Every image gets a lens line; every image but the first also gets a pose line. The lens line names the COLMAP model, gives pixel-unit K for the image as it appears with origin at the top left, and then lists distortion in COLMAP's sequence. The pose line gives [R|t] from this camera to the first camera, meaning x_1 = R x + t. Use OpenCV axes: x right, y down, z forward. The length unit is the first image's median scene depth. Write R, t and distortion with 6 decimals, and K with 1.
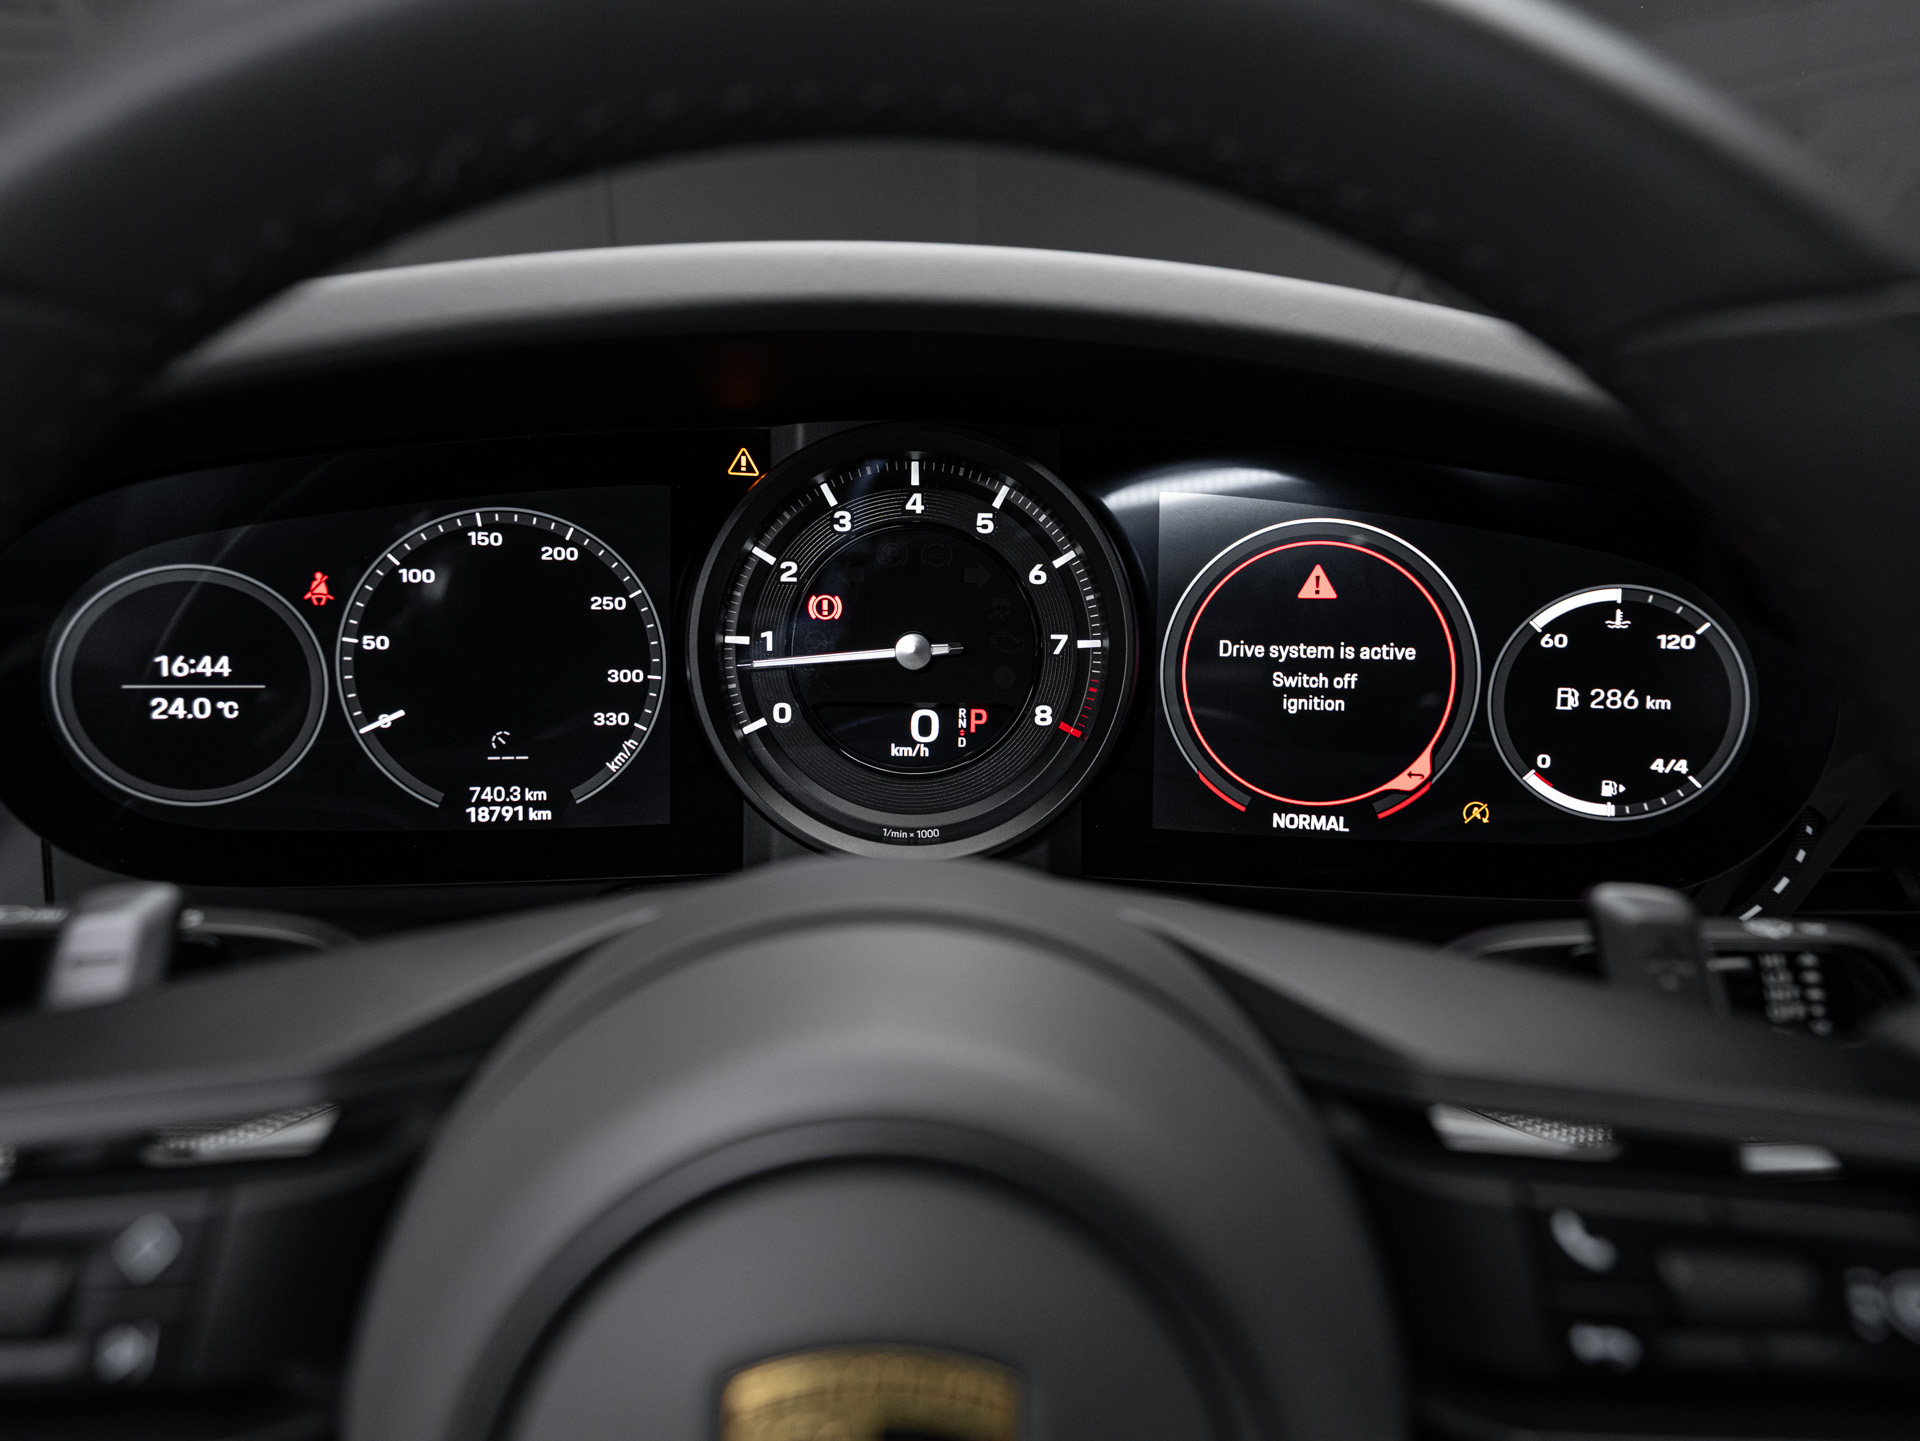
lens RADIAL K [[1249.4, 0, 962.8], [0, 1249.4, 717.1], [0, 0, 1]] dist [-0.028166, 0.019679]
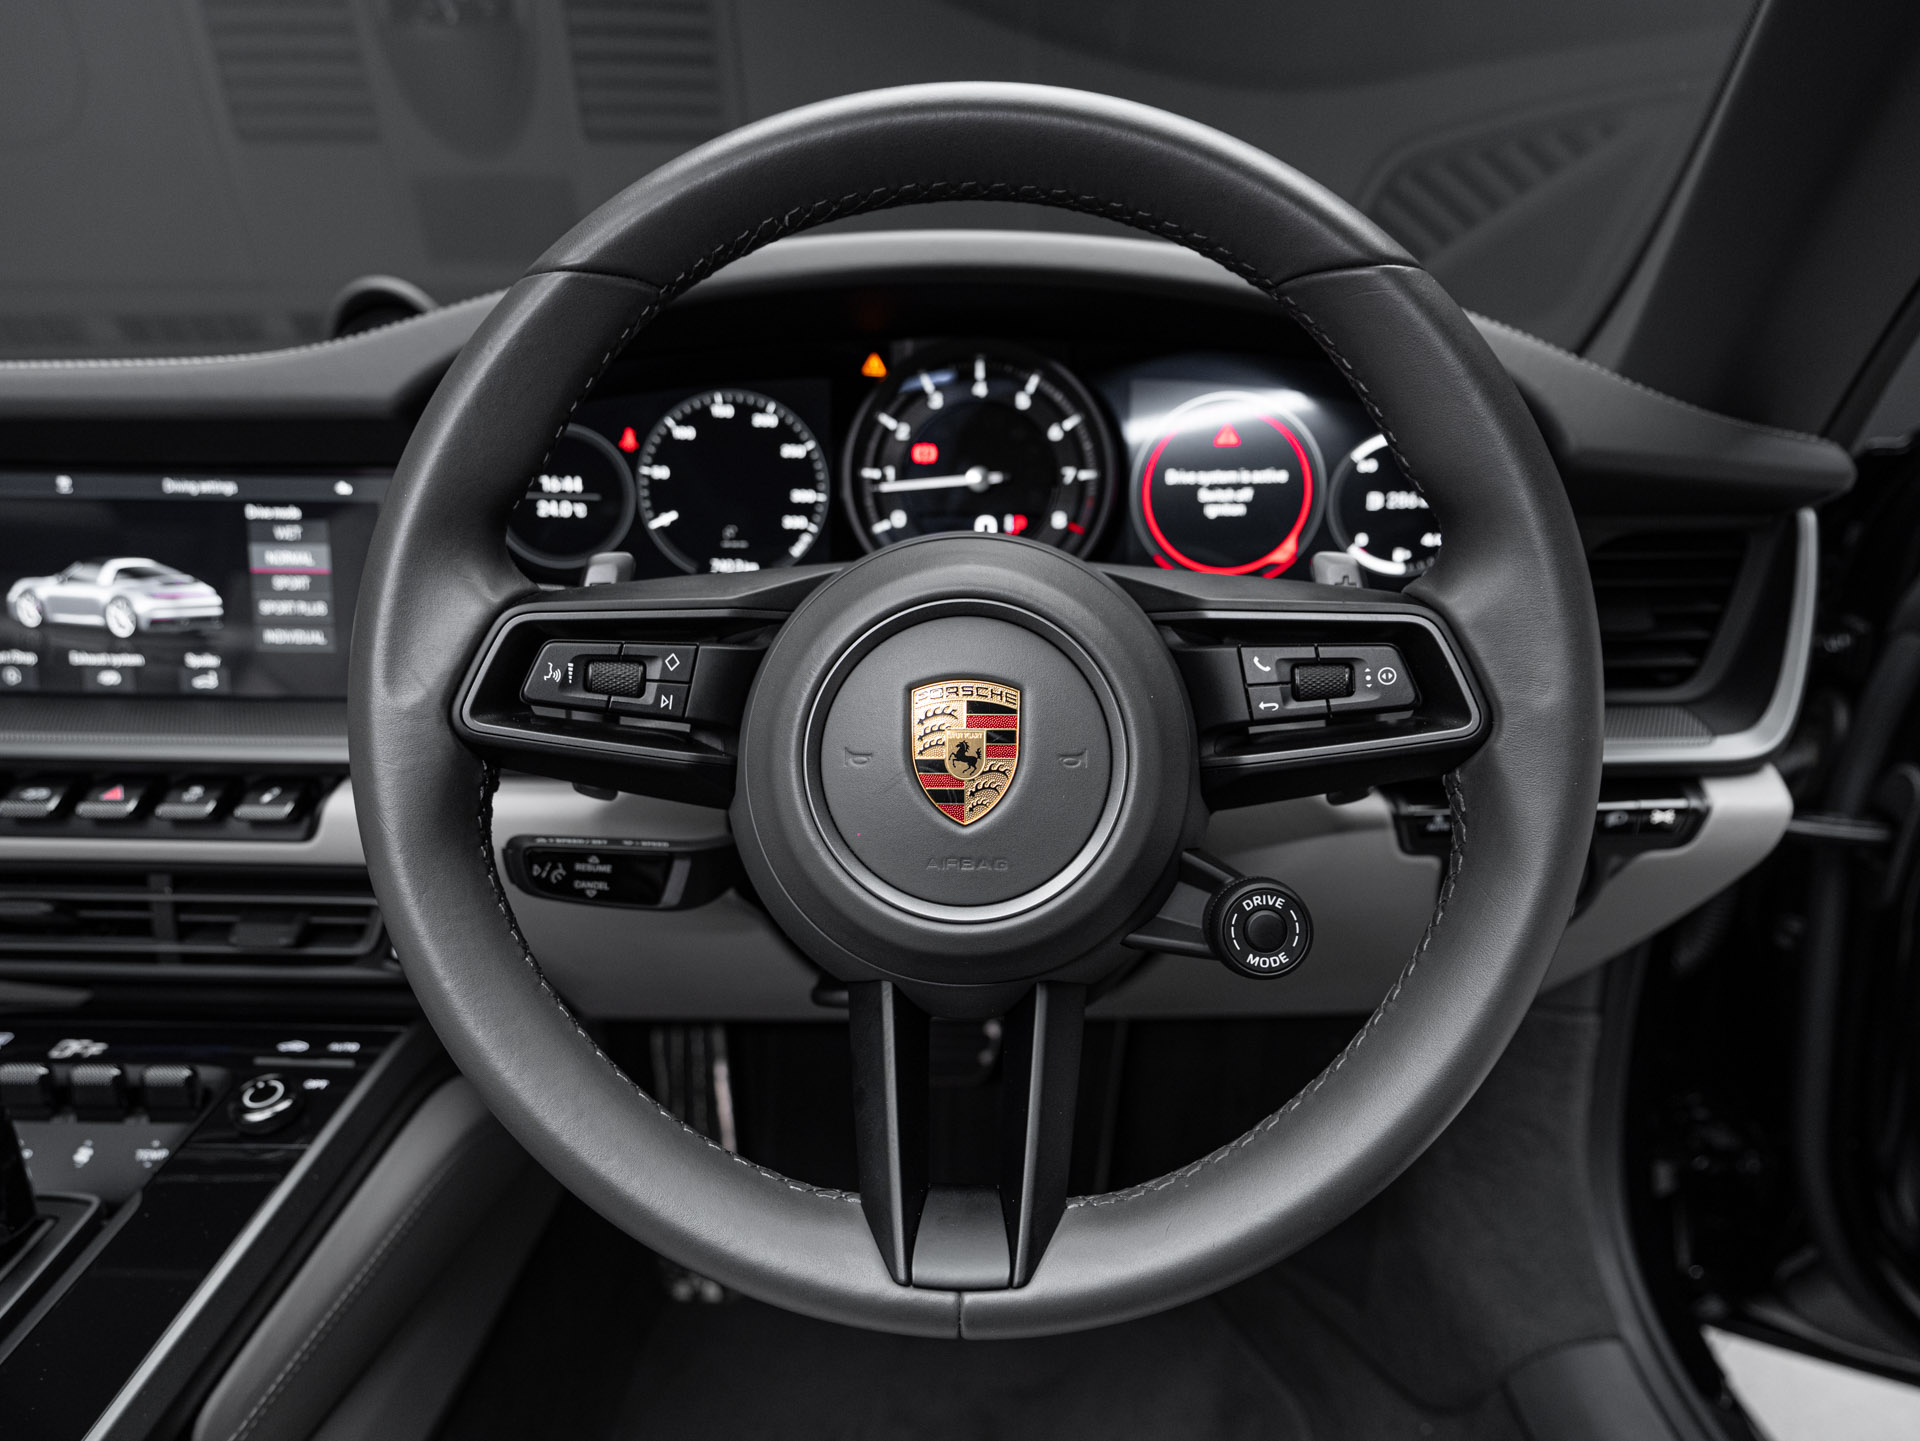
lens RADIAL K [[1249.4, 0, 956.6], [0, 1249.4, 711.4], [0, 0, 1]] dist [-0.028166, 0.019679]
pose [[0.998657, 0.002907, -0.051732, 0.017056], [-0.000954, 0.999287, 0.037741, 0.192258], [0.051805, -0.037641, 0.997948, -0.653504]]
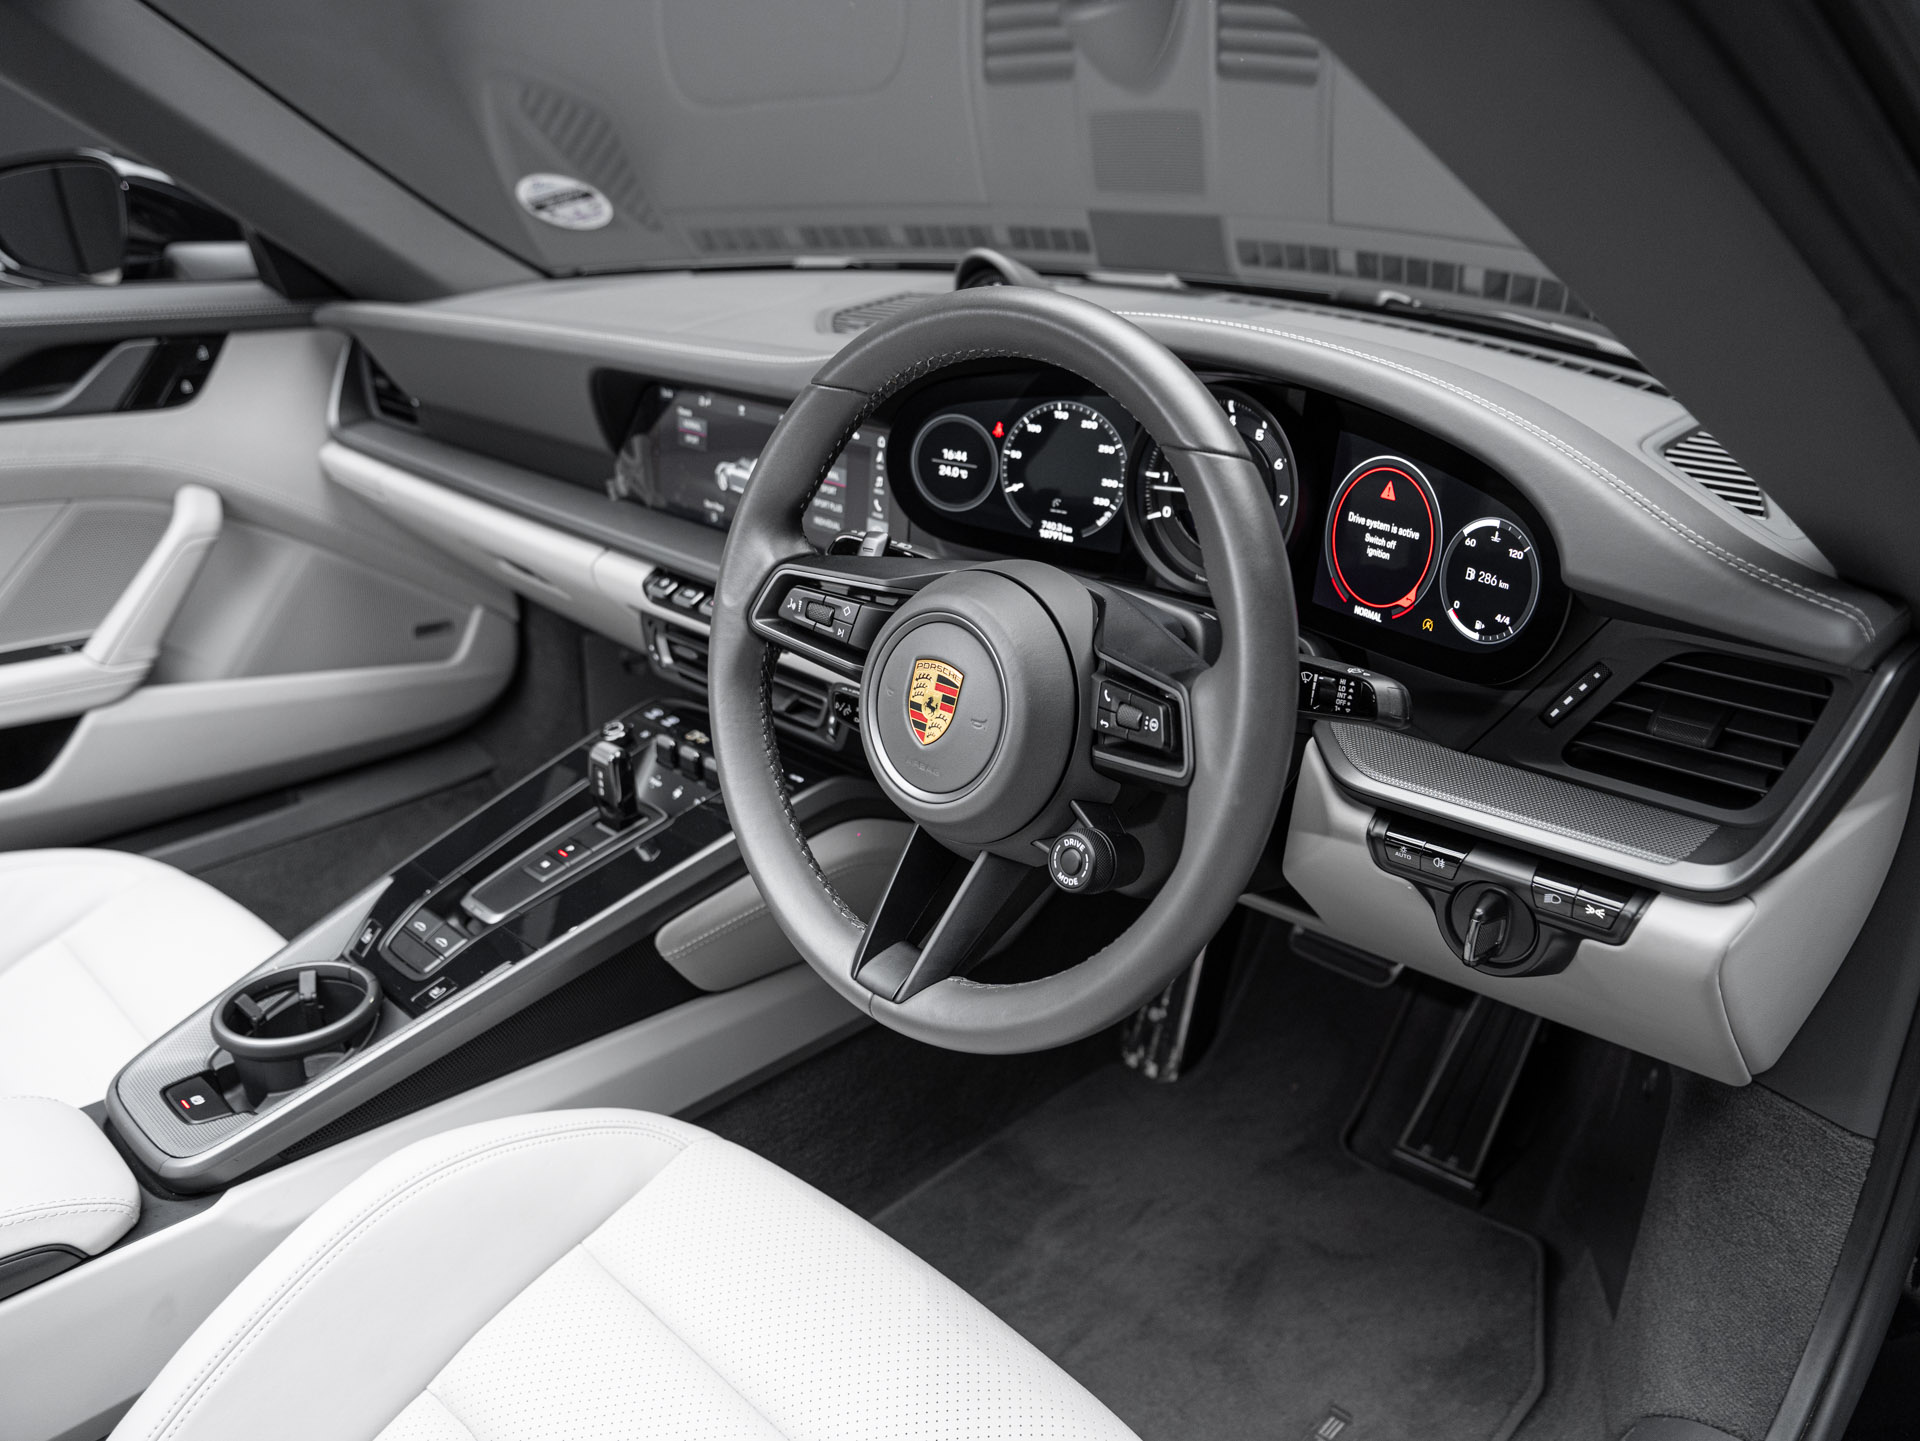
lens RADIAL K [[1435.7, 0, 966.0], [0, 1435.7, 715.4], [0, 0, 1]] dist [-0.012424, 0.016540]
pose [[0.706460, 0.259956, -0.658283, 1.357146], [-0.134735, 0.962491, 0.235492, -0.205800], [0.694809, -0.077672, 0.714987, -1.043501]]
